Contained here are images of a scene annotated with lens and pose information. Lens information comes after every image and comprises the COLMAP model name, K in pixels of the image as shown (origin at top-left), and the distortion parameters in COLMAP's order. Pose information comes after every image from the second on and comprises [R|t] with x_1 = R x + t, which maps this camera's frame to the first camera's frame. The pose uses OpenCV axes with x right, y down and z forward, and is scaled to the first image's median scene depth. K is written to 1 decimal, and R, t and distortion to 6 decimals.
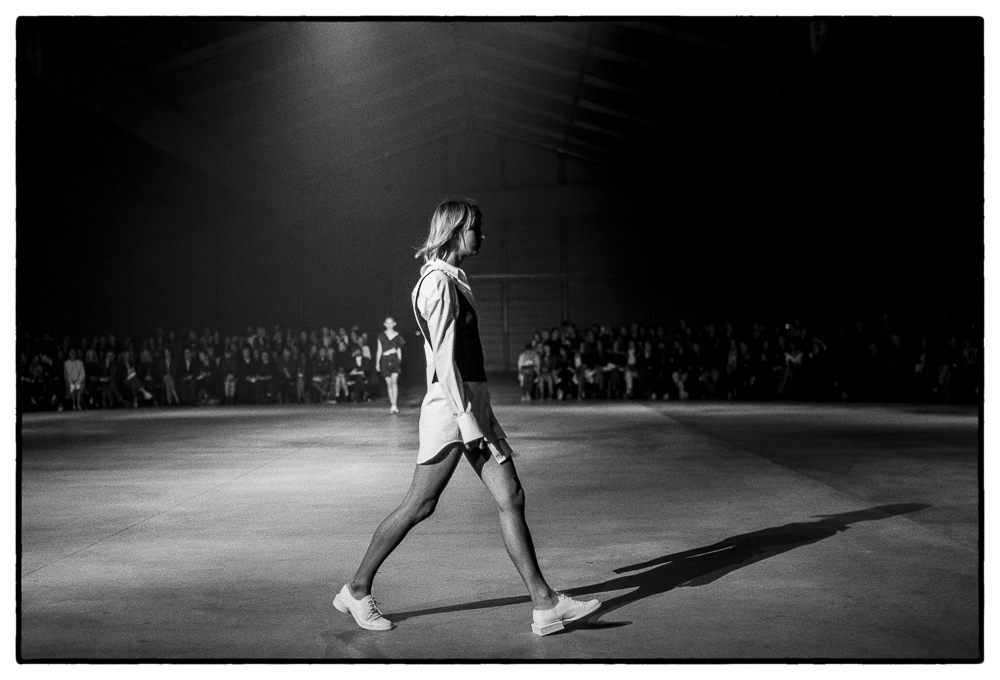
lens RADIAL K [[1317.6, 0, 445.2], [0, 1317.6, 384.4], [0, 0, 1]] dist [-0.070571, 0.000000]
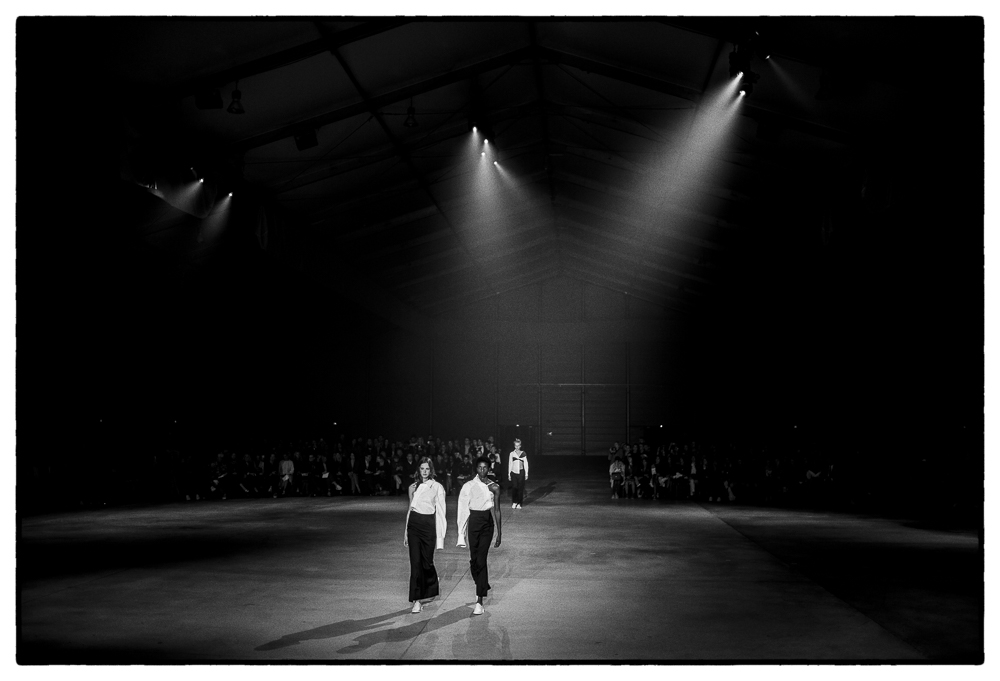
lens RADIAL K [[1037.5, 0, 445.9], [0, 1037.5, 283.5], [0, 0, 1]] dist [-0.055018, 0.000000]
pose [[0.998856, 0.023232, -0.041787, -0.073453], [-0.028060, 0.992505, -0.118940, -0.076209], [0.038711, 0.119977, 0.992022, -0.090900]]
